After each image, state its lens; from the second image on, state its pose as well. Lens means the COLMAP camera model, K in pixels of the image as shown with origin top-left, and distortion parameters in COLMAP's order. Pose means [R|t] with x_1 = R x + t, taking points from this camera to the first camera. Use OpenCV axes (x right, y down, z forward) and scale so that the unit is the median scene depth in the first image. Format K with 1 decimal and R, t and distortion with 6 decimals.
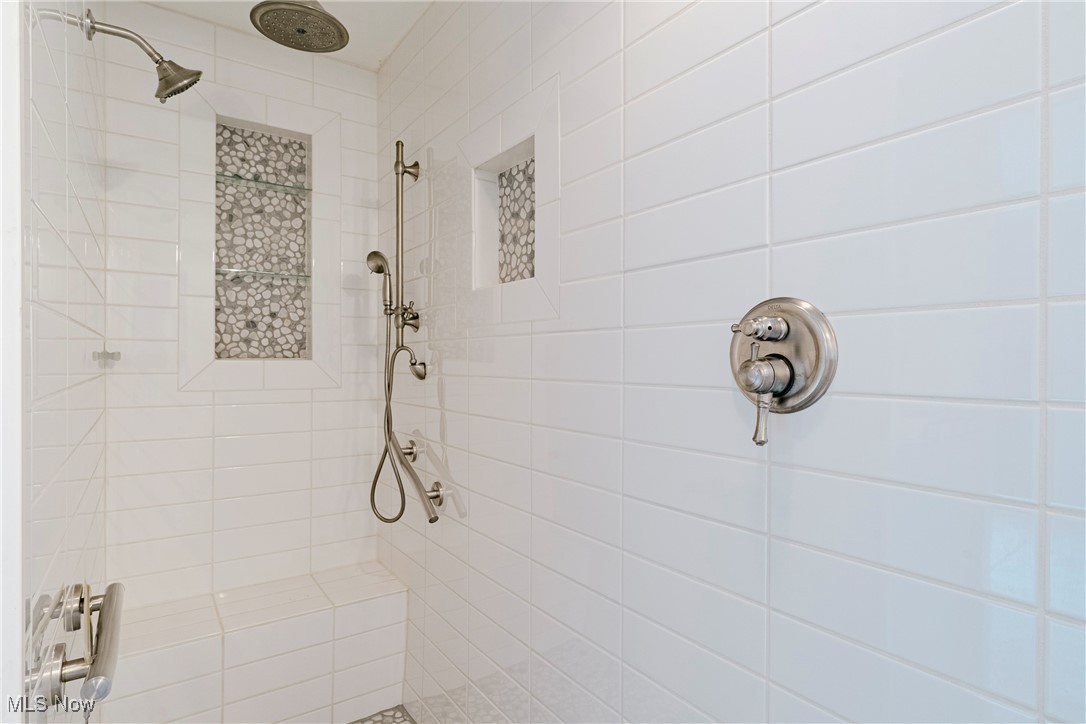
lens RADIAL K [[591.3, 0, 541.3], [0, 591.3, 371.3], [0, 0, 1]] dist [0.001462, 0.000210]
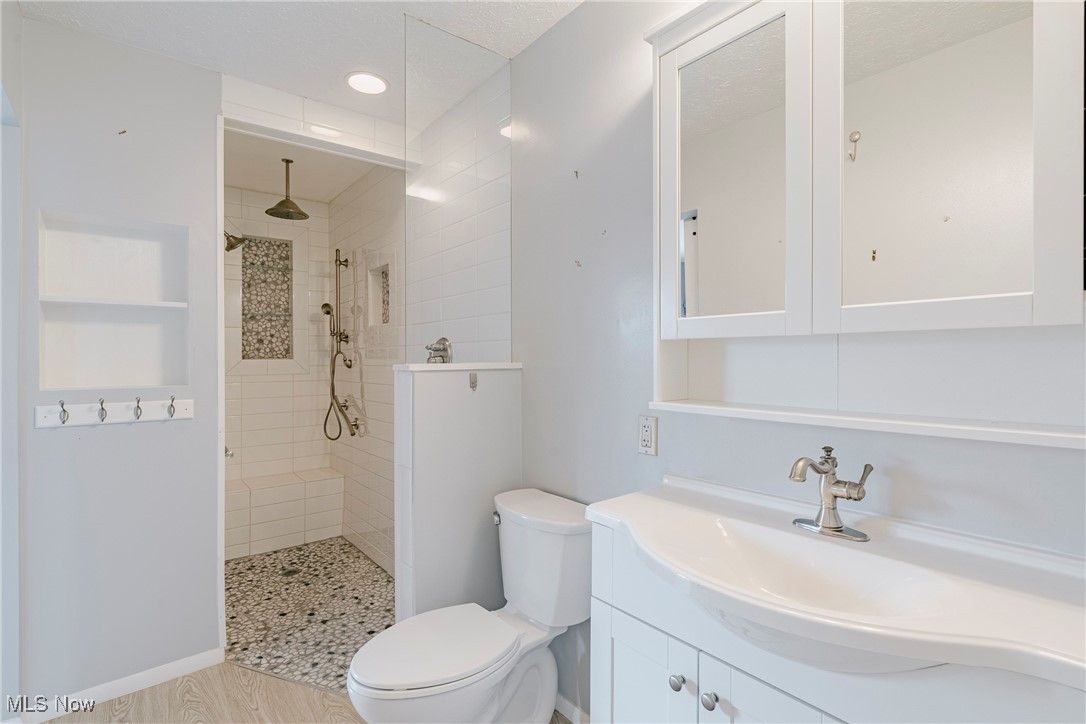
lens RADIAL K [[533.7, 0, 543.0], [0, 533.7, 362.0], [0, 0, 1]] dist [-0.003391, 0.000098]
pose [[0.997681, -0.010257, 0.067280, 0.301445], [0.011036, 0.999876, -0.011212, 0.018308], [-0.067157, 0.011928, 0.997671, -0.772679]]
